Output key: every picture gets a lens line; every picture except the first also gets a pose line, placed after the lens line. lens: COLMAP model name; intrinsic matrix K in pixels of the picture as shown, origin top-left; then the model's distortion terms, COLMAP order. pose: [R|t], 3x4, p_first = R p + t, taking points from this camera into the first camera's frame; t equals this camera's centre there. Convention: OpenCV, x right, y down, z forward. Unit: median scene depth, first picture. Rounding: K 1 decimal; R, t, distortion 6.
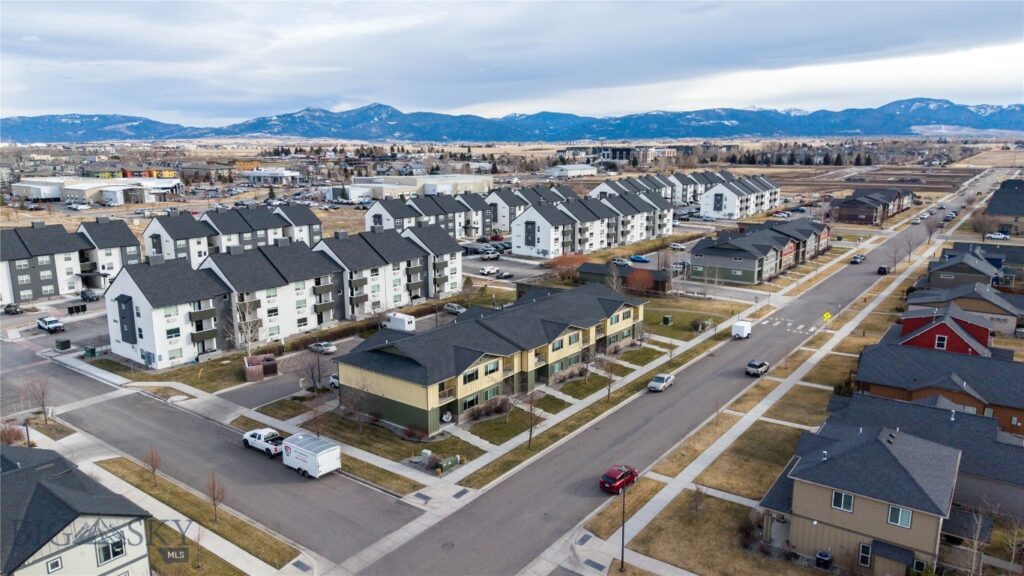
lens RADIAL K [[681.1, 0, 510.5], [0, 681.1, 289.8], [0, 0, 1]] dist [0.065094, -0.083577]
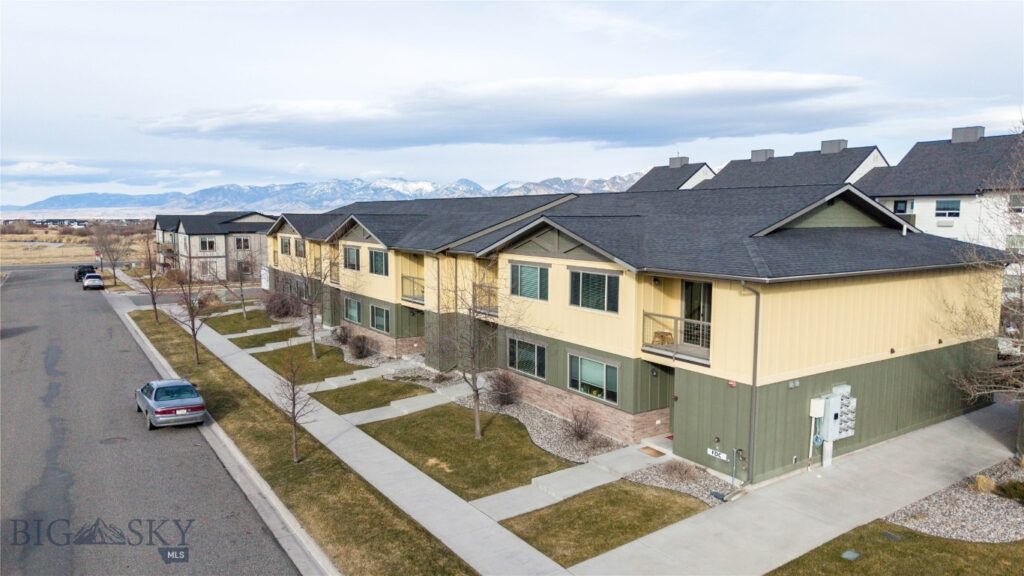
lens RADIAL K [[681.1, 0, 510.5], [0, 681.1, 289.8], [0, 0, 1]] dist [0.065094, -0.083577]
pose [[-0.320914, 0.101672, -0.941635, 0.448263], [-0.192153, 0.966555, 0.169850, 0.005476], [0.927411, 0.235446, -0.290645, 1.198597]]
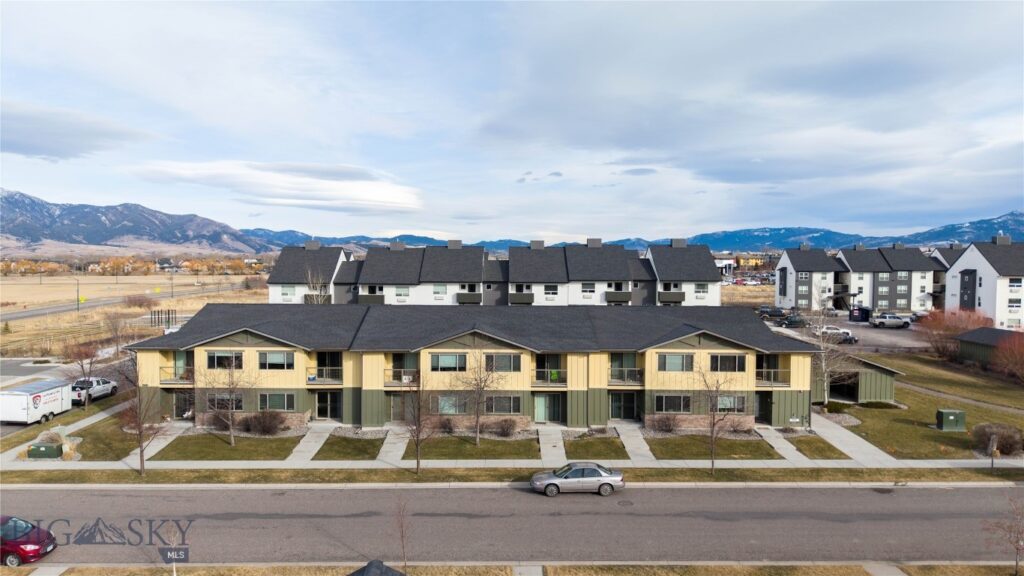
lens RADIAL K [[681.1, 0, 510.5], [0, 681.1, 289.8], [0, 0, 1]] dist [0.065094, -0.083577]
pose [[0.616380, 0.041253, -0.786368, 0.522477], [-0.163252, 0.983625, -0.076361, 0.055698], [0.770341, 0.175443, 0.613021, 0.668302]]
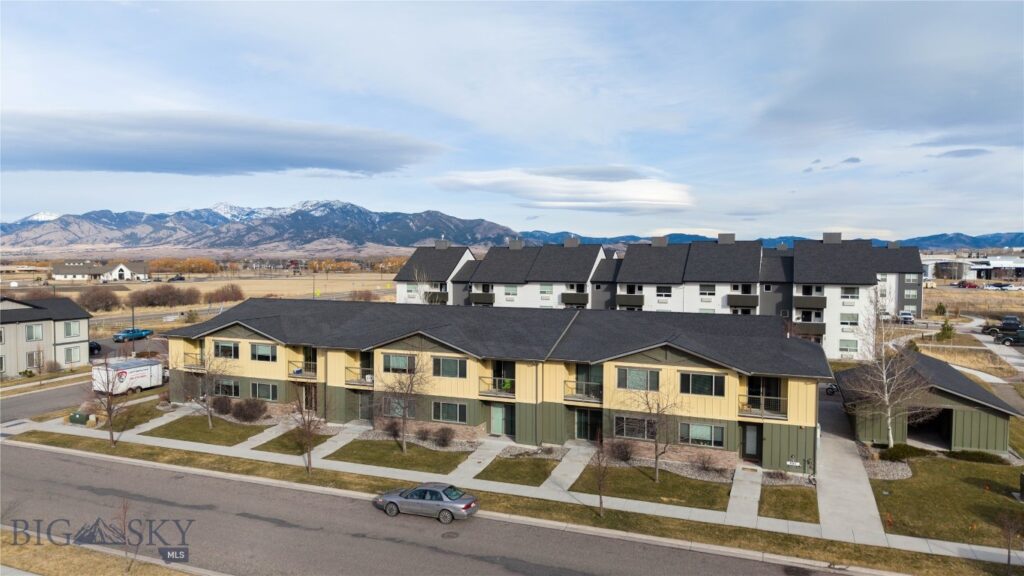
lens RADIAL K [[681.1, 0, 510.5], [0, 681.1, 289.8], [0, 0, 1]] dist [0.065094, -0.083577]
pose [[0.268780, 0.049453, -0.961931, 0.594512], [-0.196078, 0.980579, -0.004376, 0.008752], [0.943033, 0.189789, 0.273256, 0.899467]]
